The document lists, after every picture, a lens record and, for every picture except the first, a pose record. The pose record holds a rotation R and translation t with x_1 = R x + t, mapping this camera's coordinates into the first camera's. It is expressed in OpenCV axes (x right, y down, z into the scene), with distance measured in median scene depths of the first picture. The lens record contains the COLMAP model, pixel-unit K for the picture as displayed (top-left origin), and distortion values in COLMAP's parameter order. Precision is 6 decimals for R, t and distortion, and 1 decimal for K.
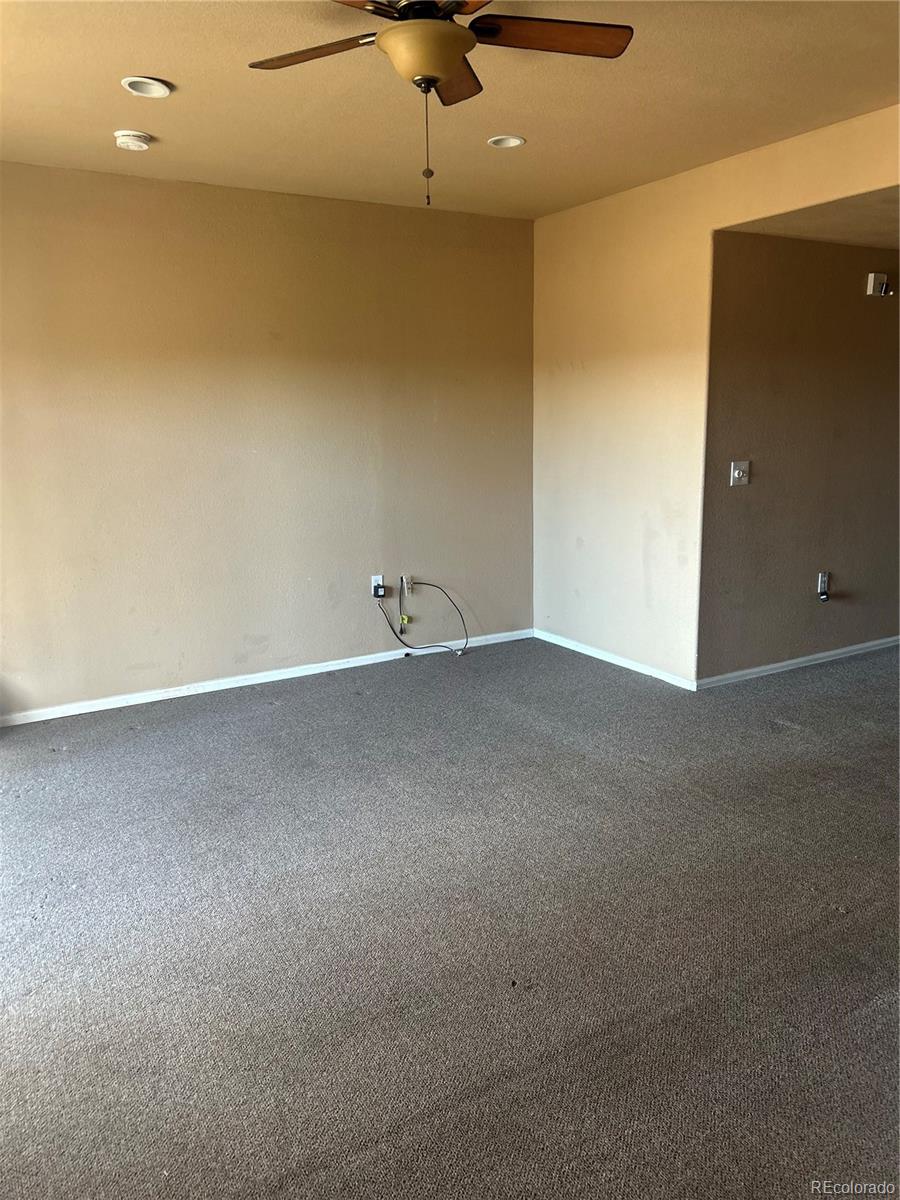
lens RADIAL K [[909.2, 0, 449.9], [0, 909.2, 599.4], [0, 0, 1]] dist [0.009935, 0.001074]
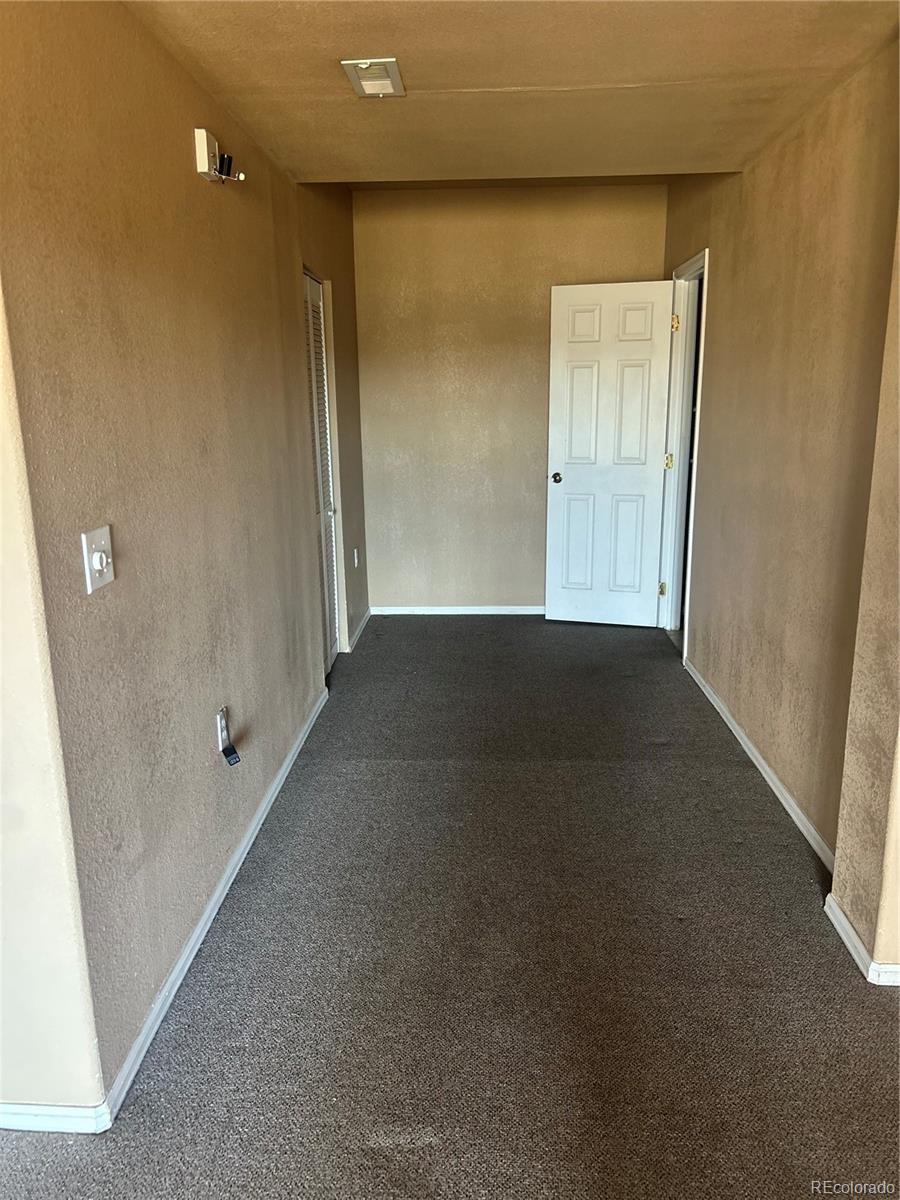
lens RADIAL K [[909.2, 0, 448.2], [0, 909.2, 603.2], [0, 0, 1]] dist [0.009935, 0.001074]
pose [[0.526915, -0.184832, 0.829577, 0.066597], [0.169142, 0.979347, 0.110768, -0.137286], [-0.832917, 0.081951, 0.547296, 0.656633]]
